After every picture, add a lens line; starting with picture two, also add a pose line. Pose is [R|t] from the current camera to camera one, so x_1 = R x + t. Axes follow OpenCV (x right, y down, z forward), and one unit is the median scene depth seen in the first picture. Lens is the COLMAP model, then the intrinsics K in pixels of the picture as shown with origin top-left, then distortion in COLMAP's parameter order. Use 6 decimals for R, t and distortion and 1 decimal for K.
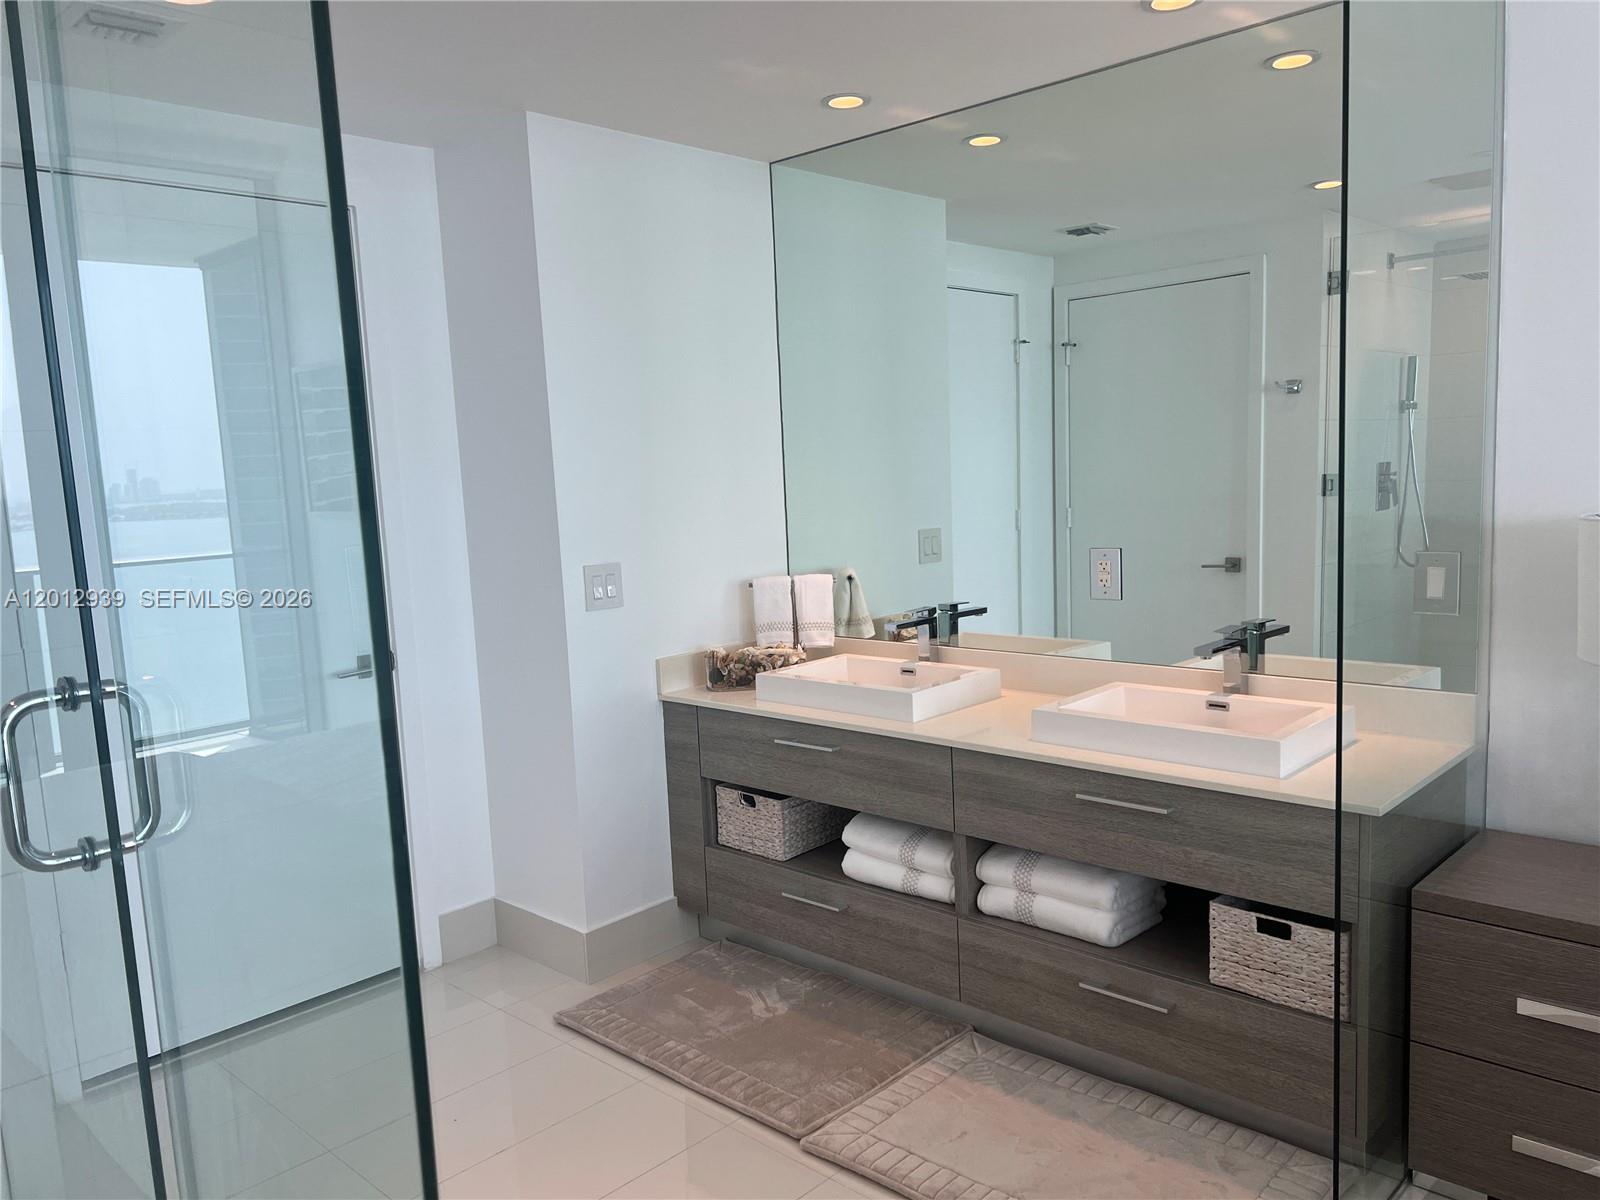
lens RADIAL K [[1200.6, 0, 798.5], [0, 1200.6, 608.7], [0, 0, 1]] dist [0.061005, -0.065030]
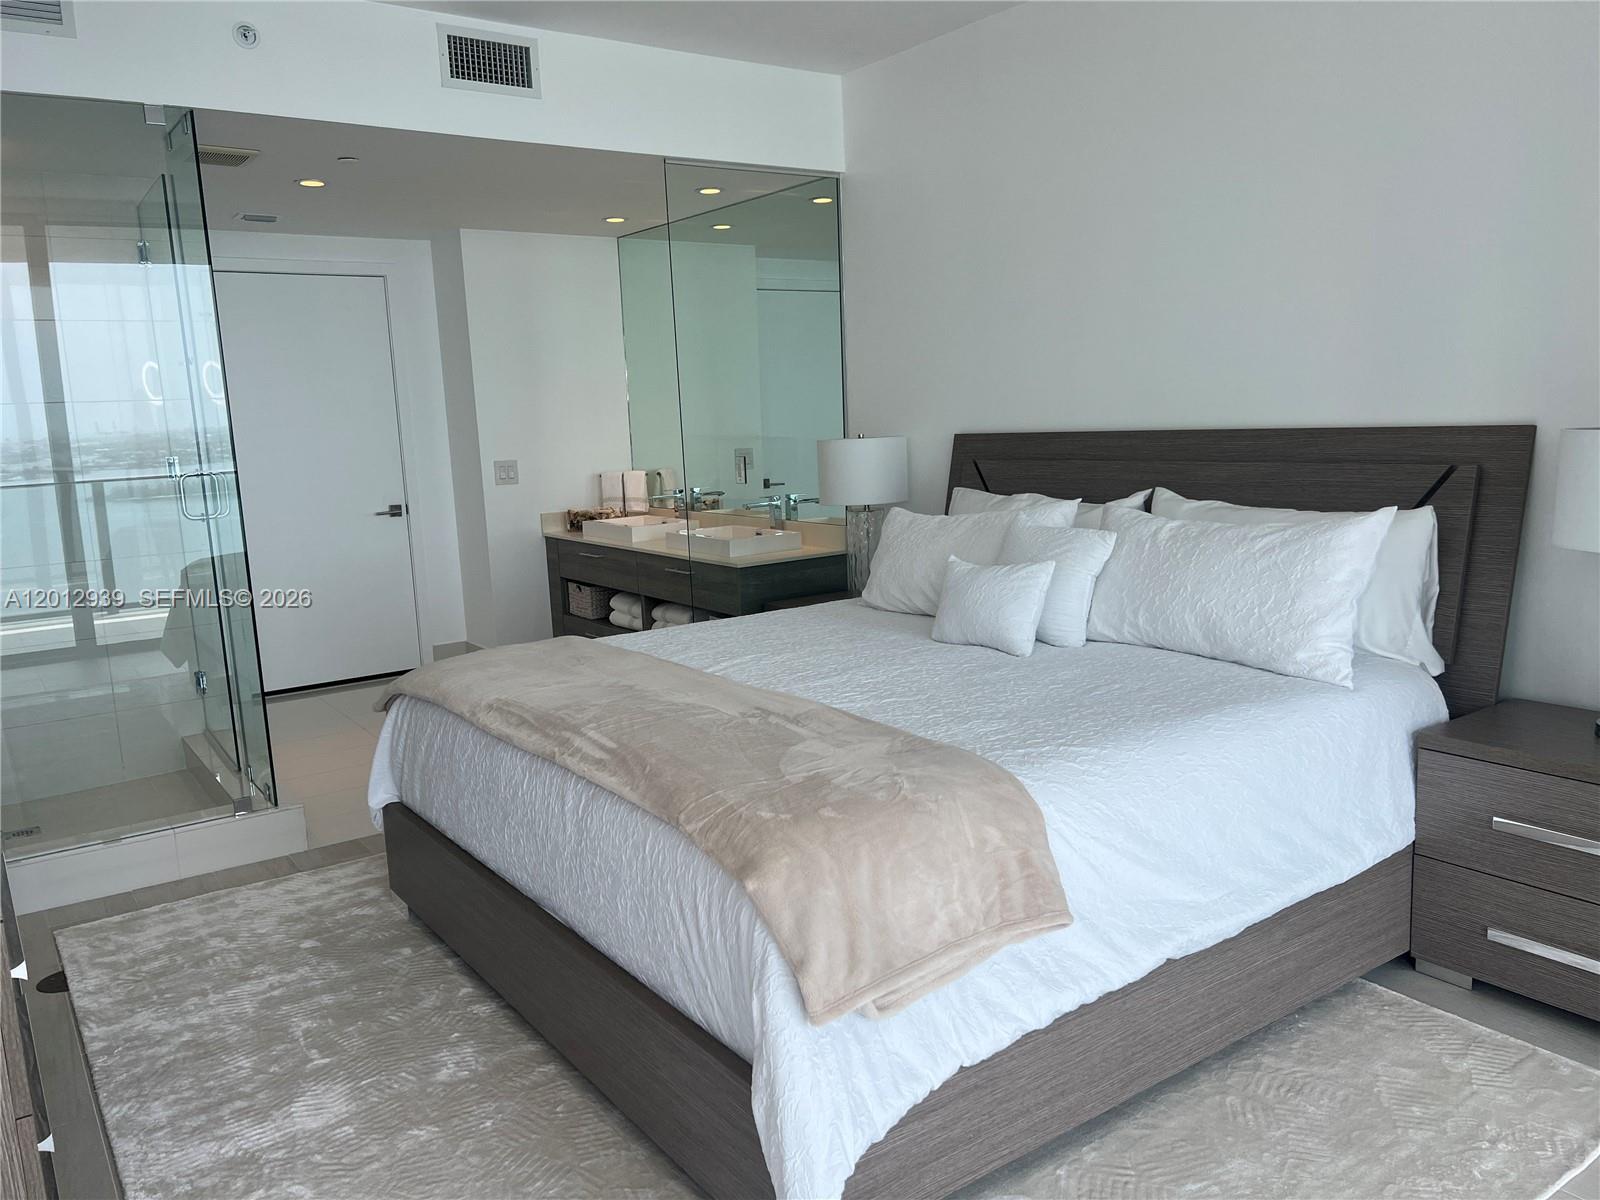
lens RADIAL K [[1200.6, 0, 792.9], [0, 1200.6, 599.1], [0, 0, 1]] dist [0.061005, -0.065030]
pose [[0.977929, 0.041229, -0.204829, 0.652698], [-0.031876, 0.998302, 0.048758, 0.071144], [0.206492, -0.041153, 0.977583, -0.752092]]
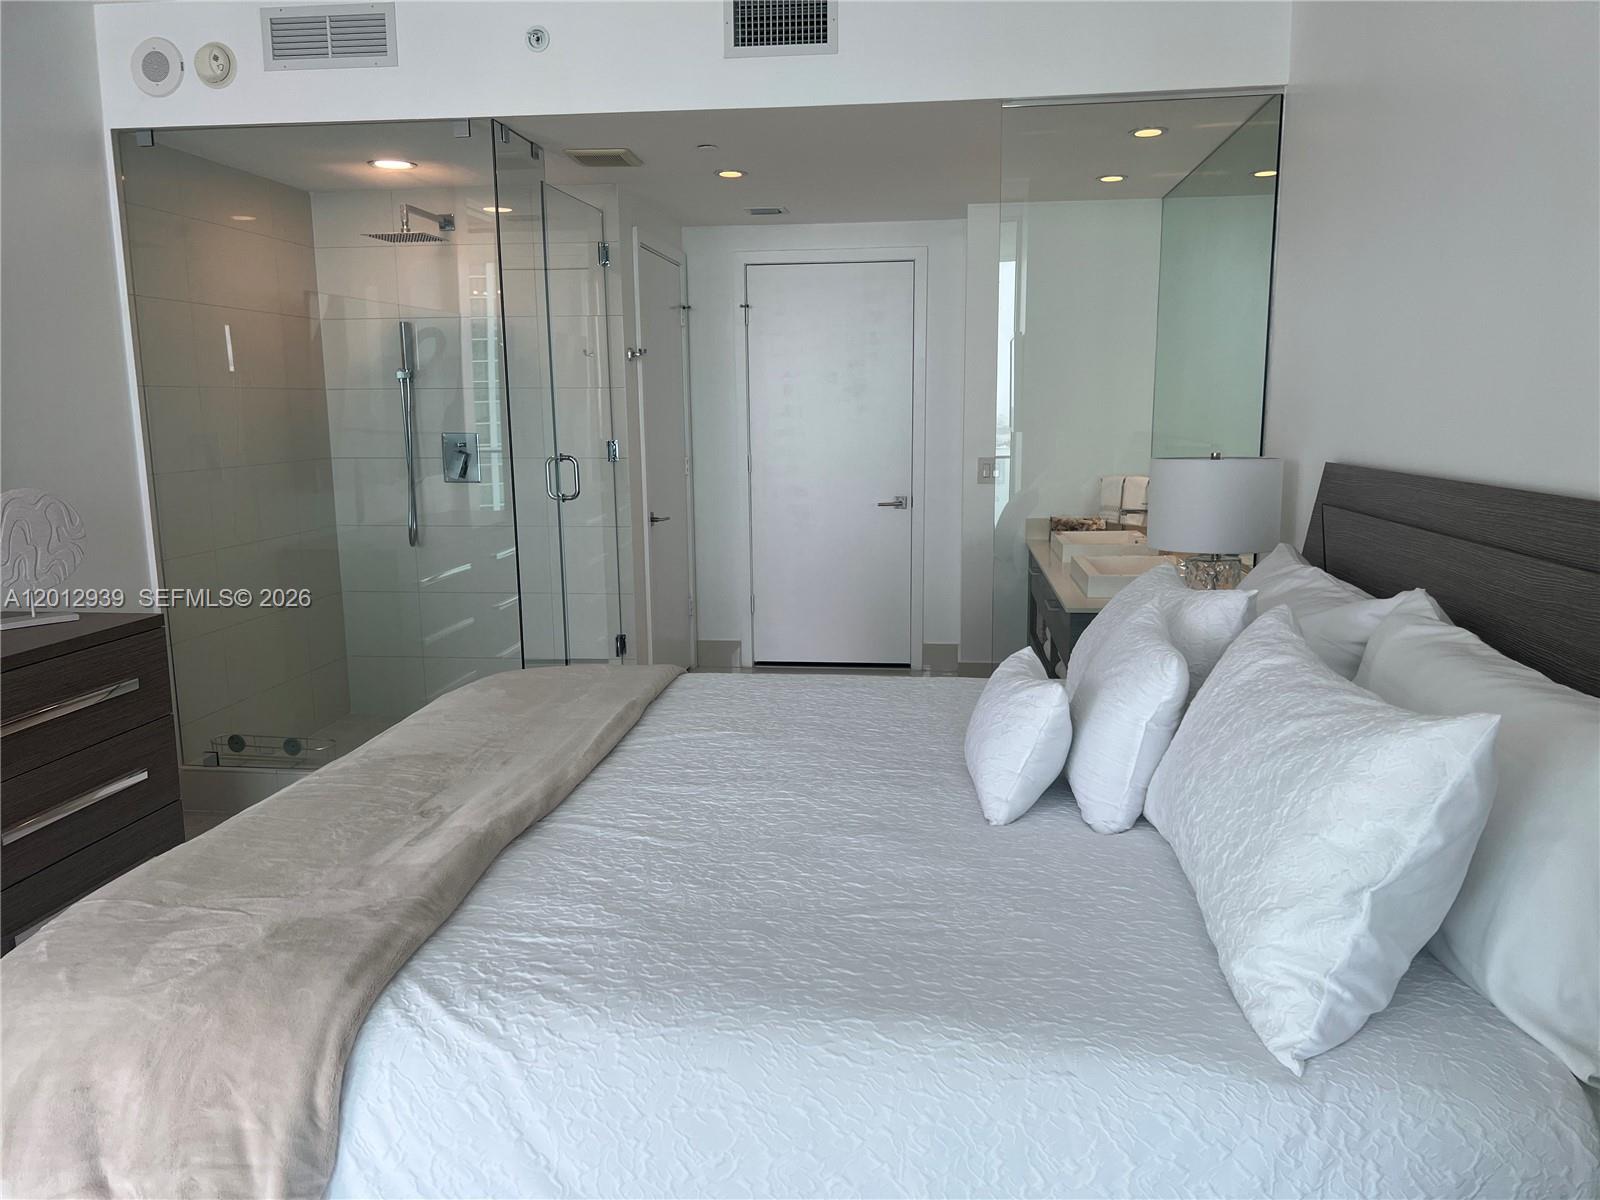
lens RADIAL K [[1200.6, 0, 799.1], [0, 1200.6, 605.6], [0, 0, 1]] dist [0.061005, -0.065030]
pose [[0.591041, 0.173595, -0.787741, 1.033792], [-0.116499, 0.984700, 0.129590, -0.018917], [0.798184, 0.015178, 0.602222, -0.258283]]
